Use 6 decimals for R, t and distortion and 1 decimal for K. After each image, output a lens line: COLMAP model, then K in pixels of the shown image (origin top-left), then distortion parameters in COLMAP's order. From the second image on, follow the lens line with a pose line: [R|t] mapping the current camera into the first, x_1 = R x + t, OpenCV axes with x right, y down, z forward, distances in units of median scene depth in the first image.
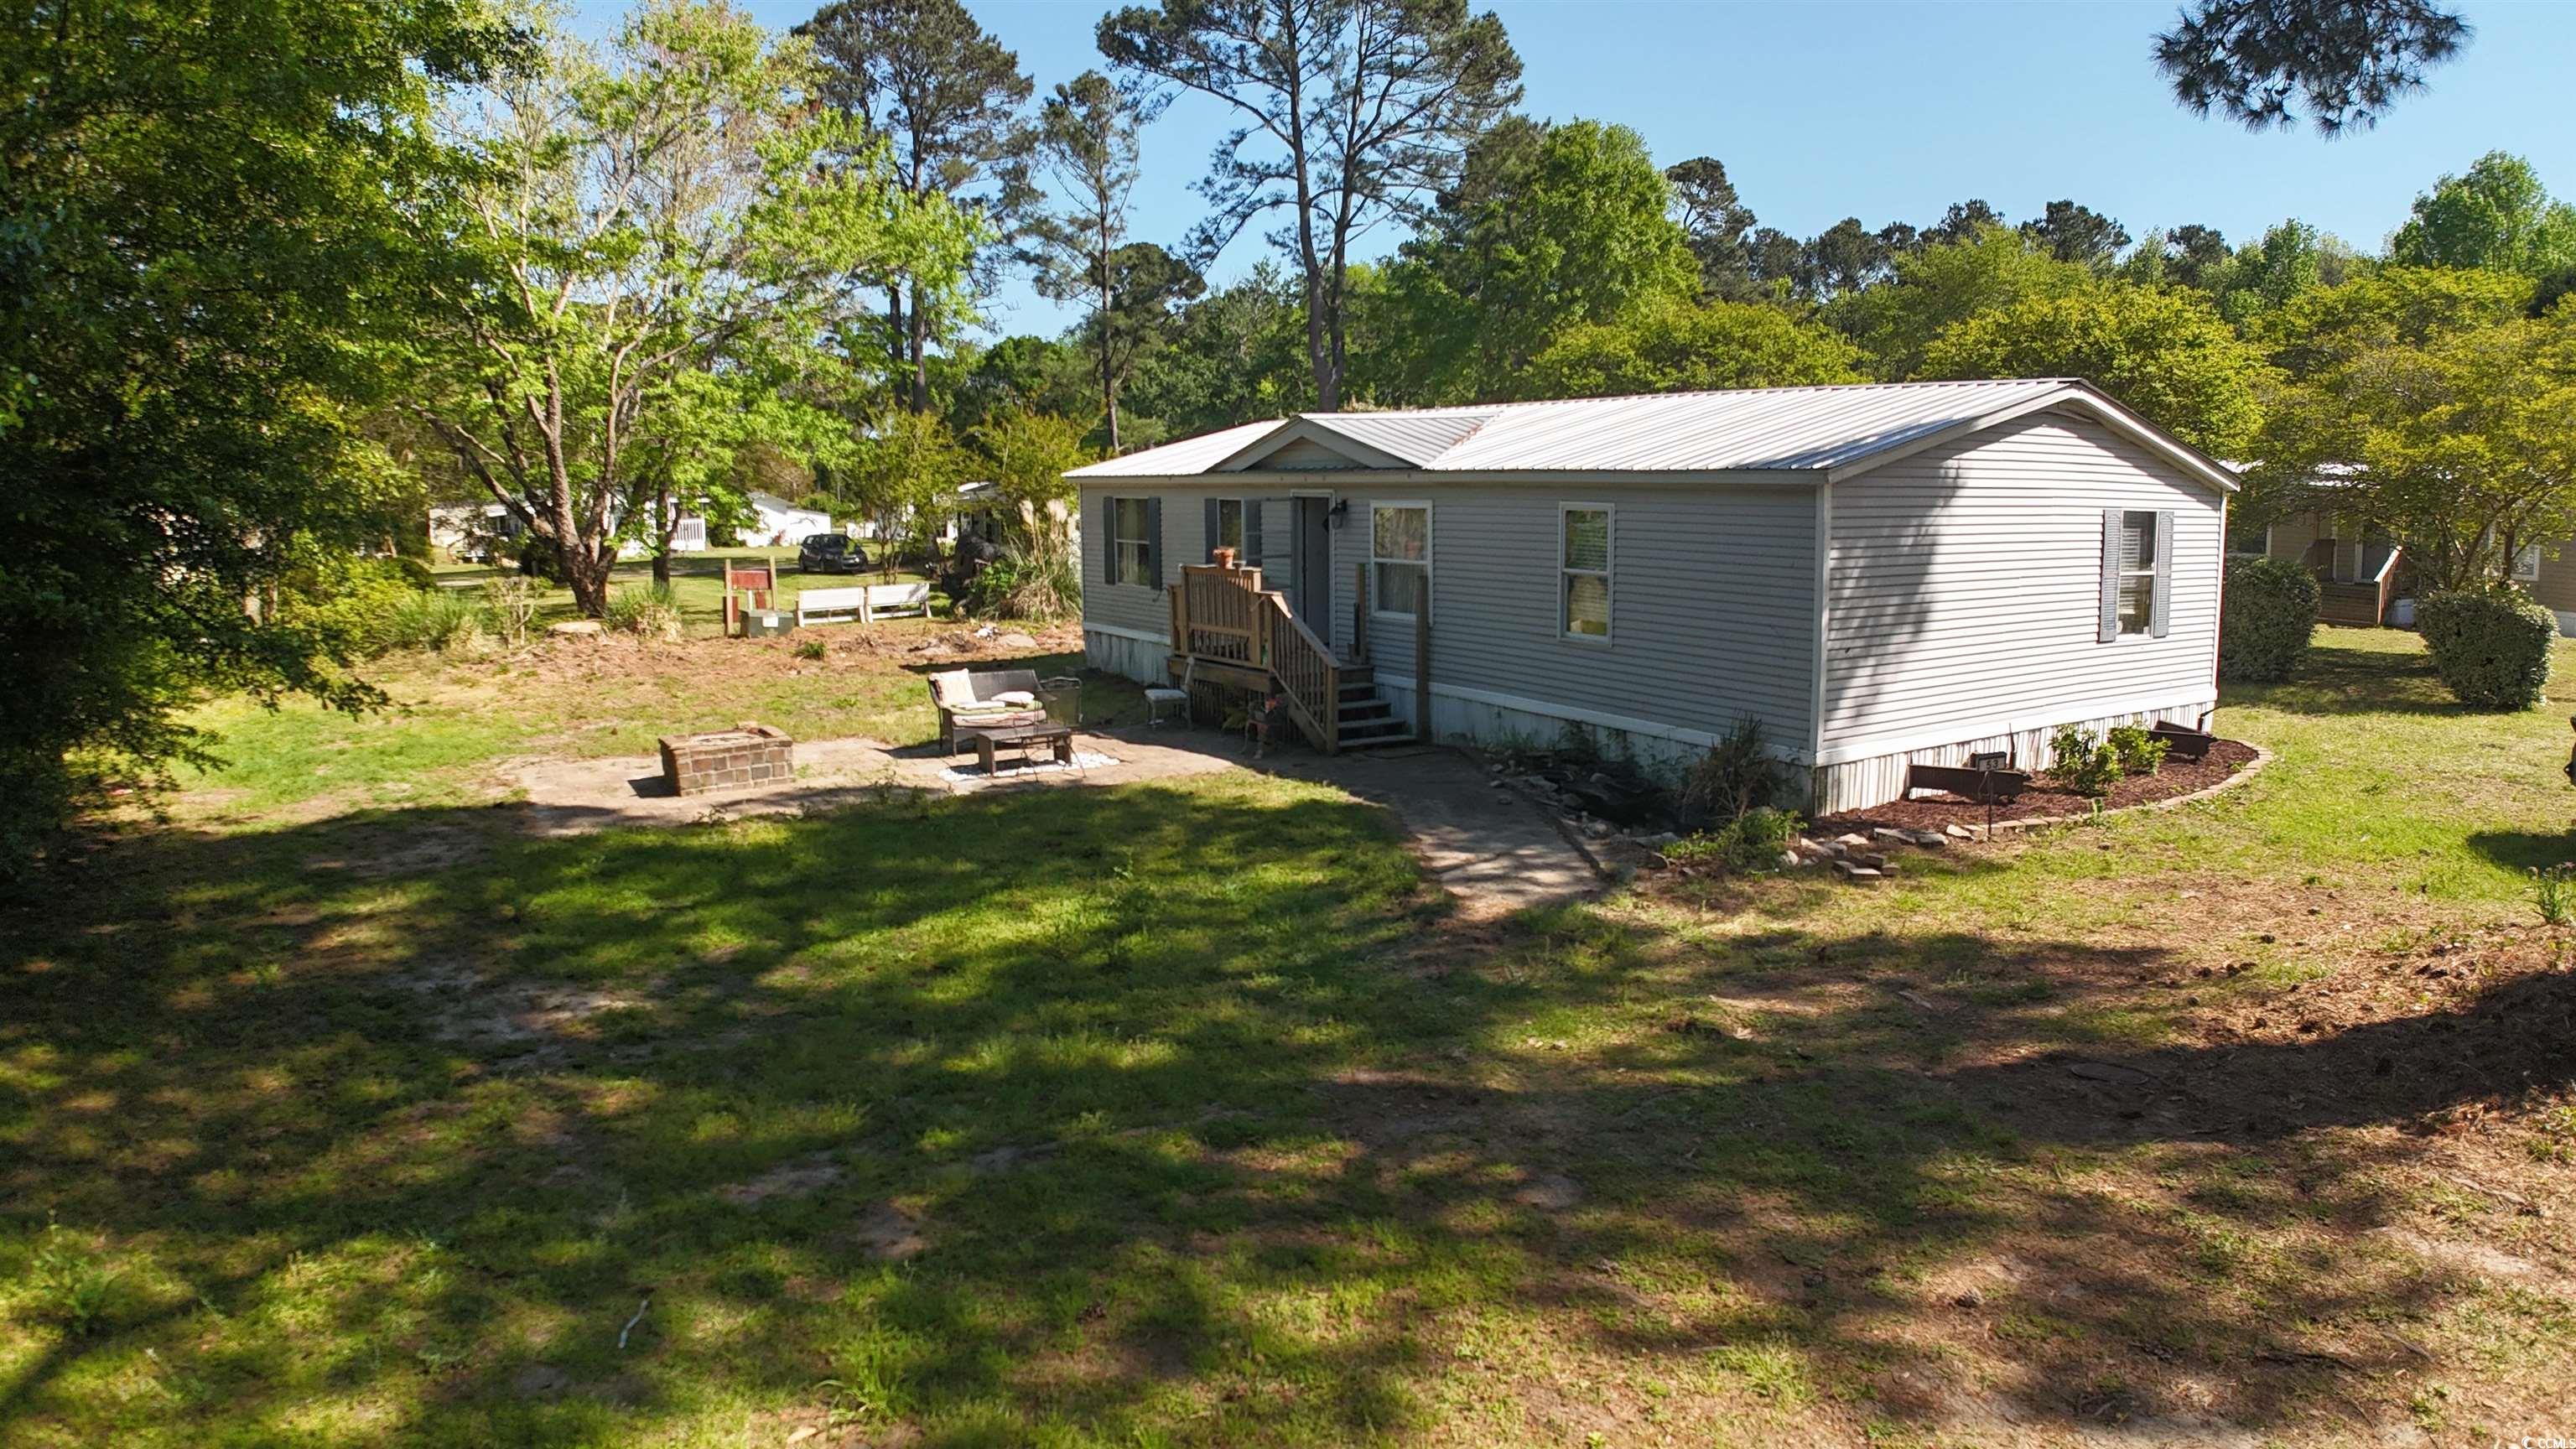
lens RADIAL K [[1566.3, 0, 1268.9], [0, 1566.3, 721.1], [0, 0, 1]] dist [-0.166473, 0.006267]
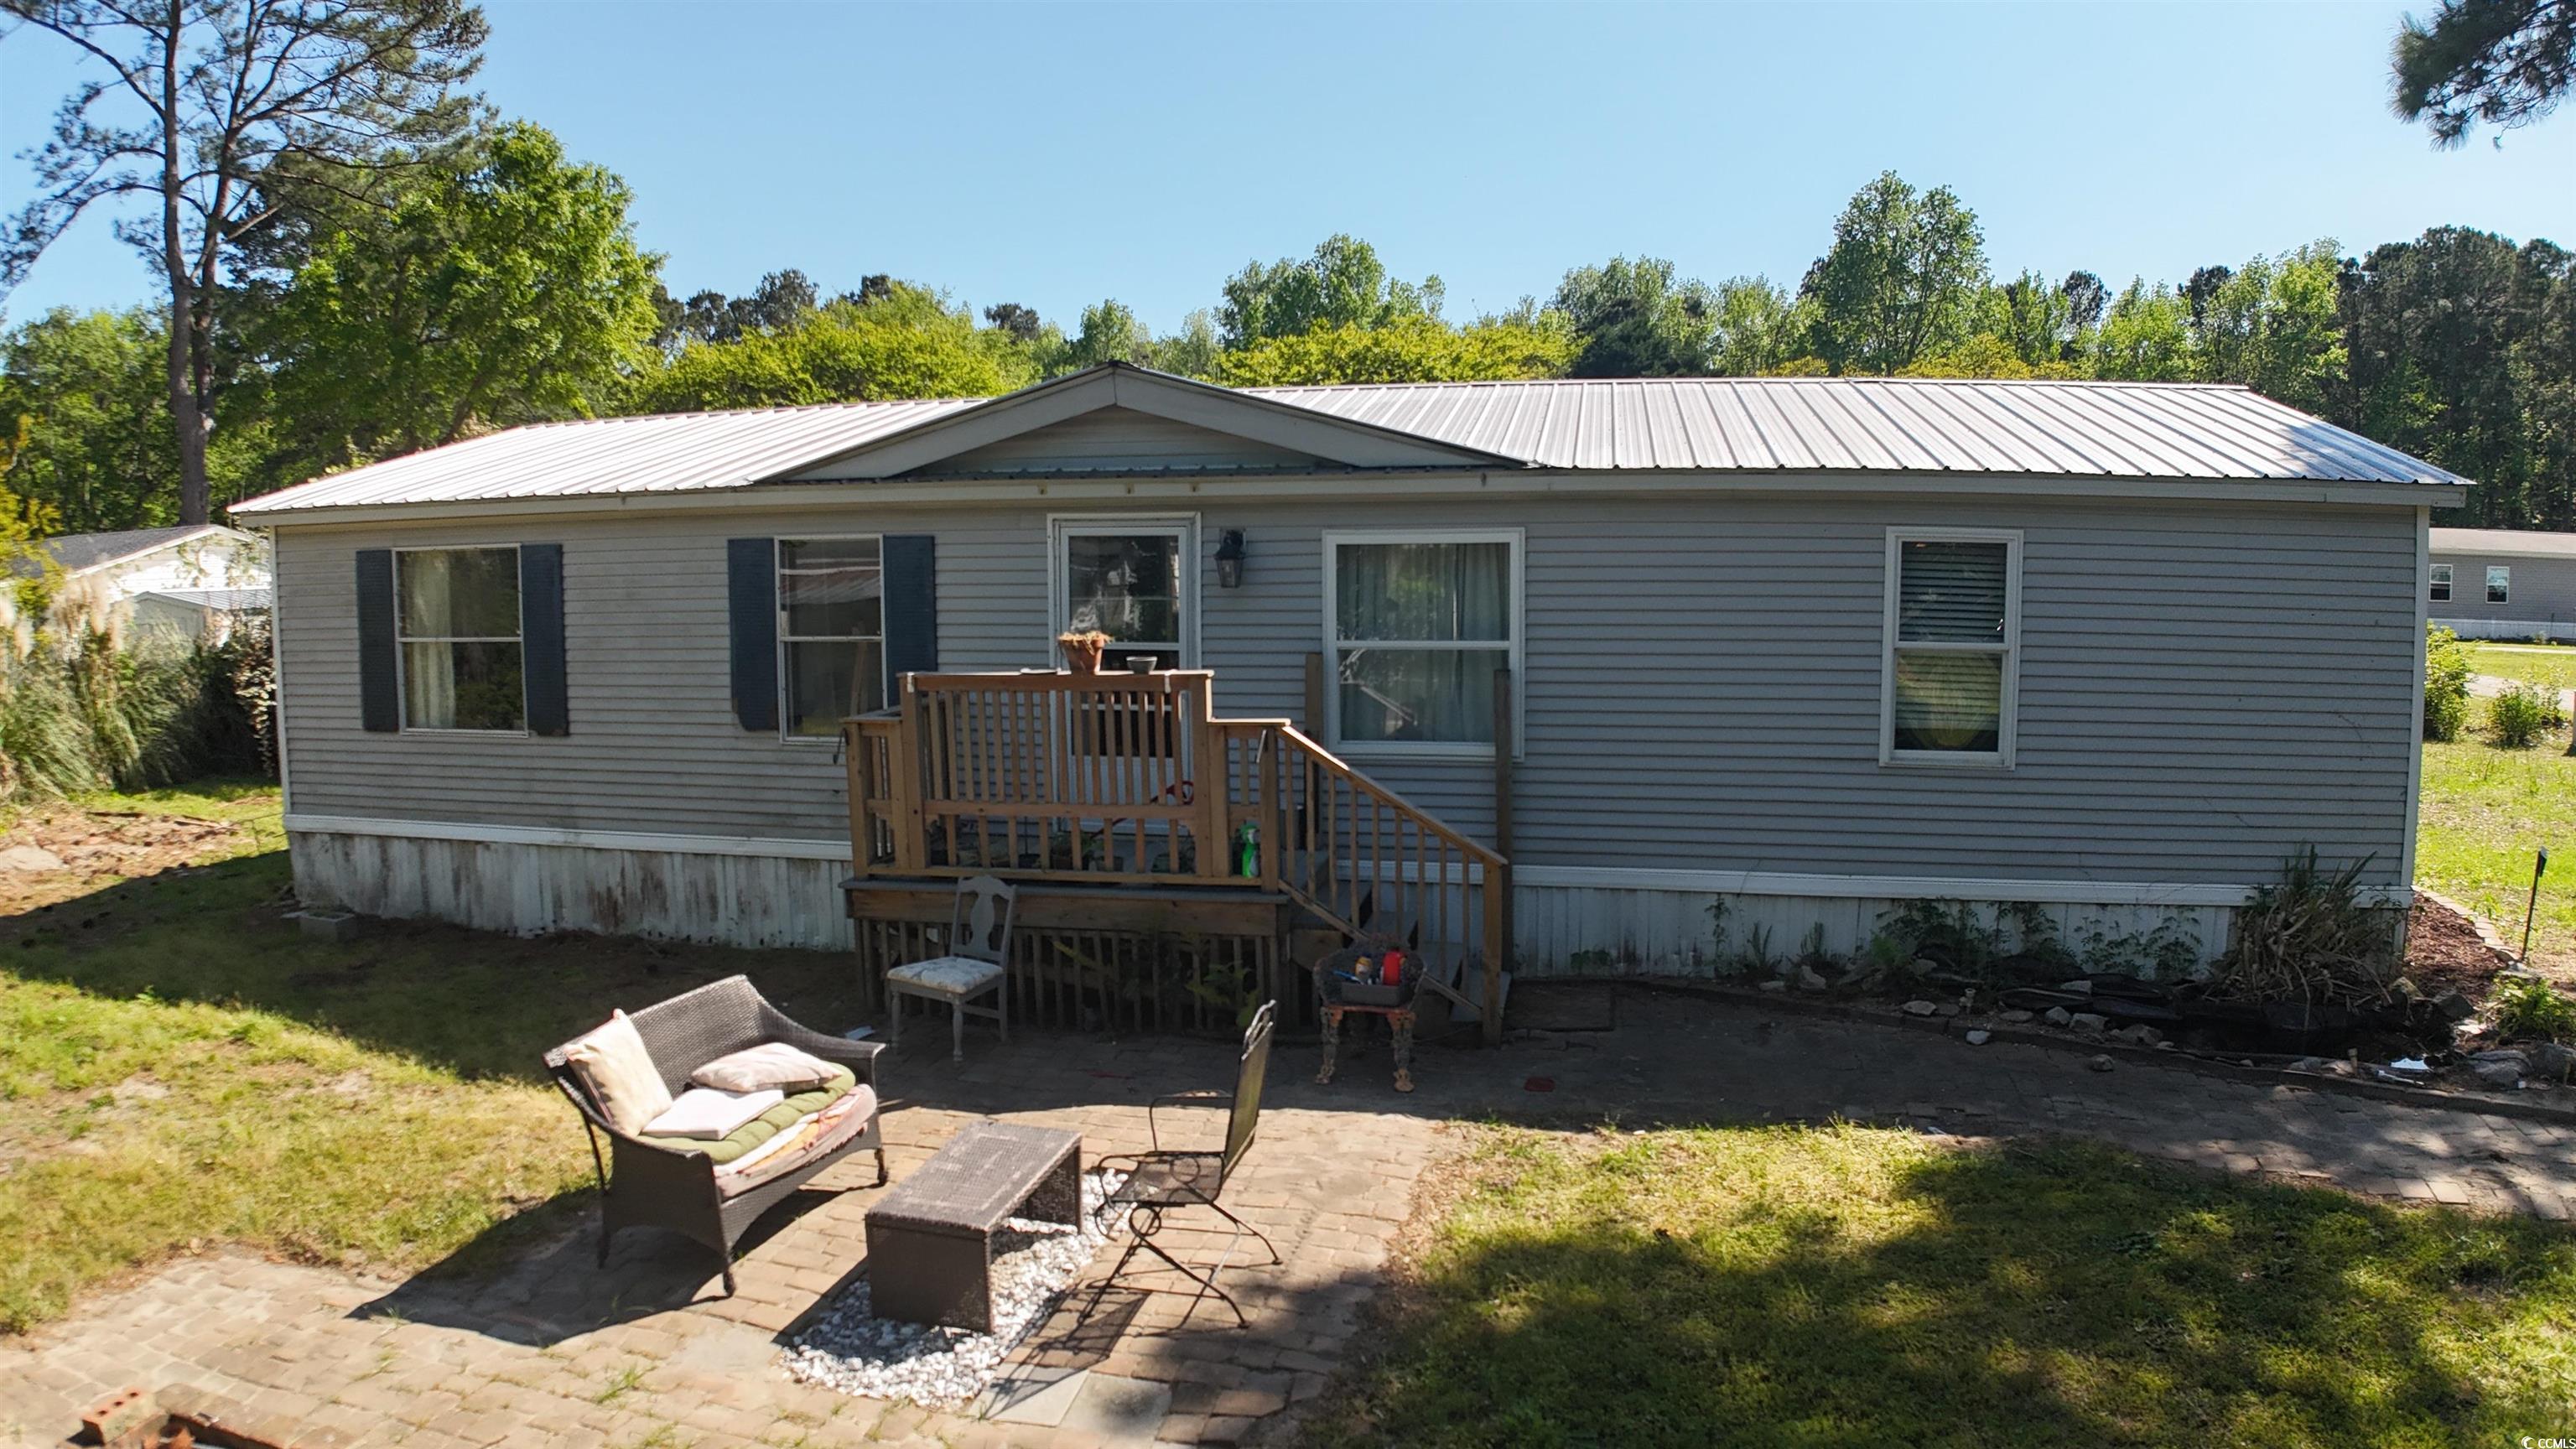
lens RADIAL K [[1566.3, 0, 1281.0], [0, 1566.3, 732.6], [0, 0, 1]] dist [-0.166473, 0.006267]
pose [[0.682405, -0.075533, 0.727061, -0.343575], [0.111569, 0.993756, -0.001477, -0.080189], [-0.722410, 0.082126, 0.686571, 0.698131]]
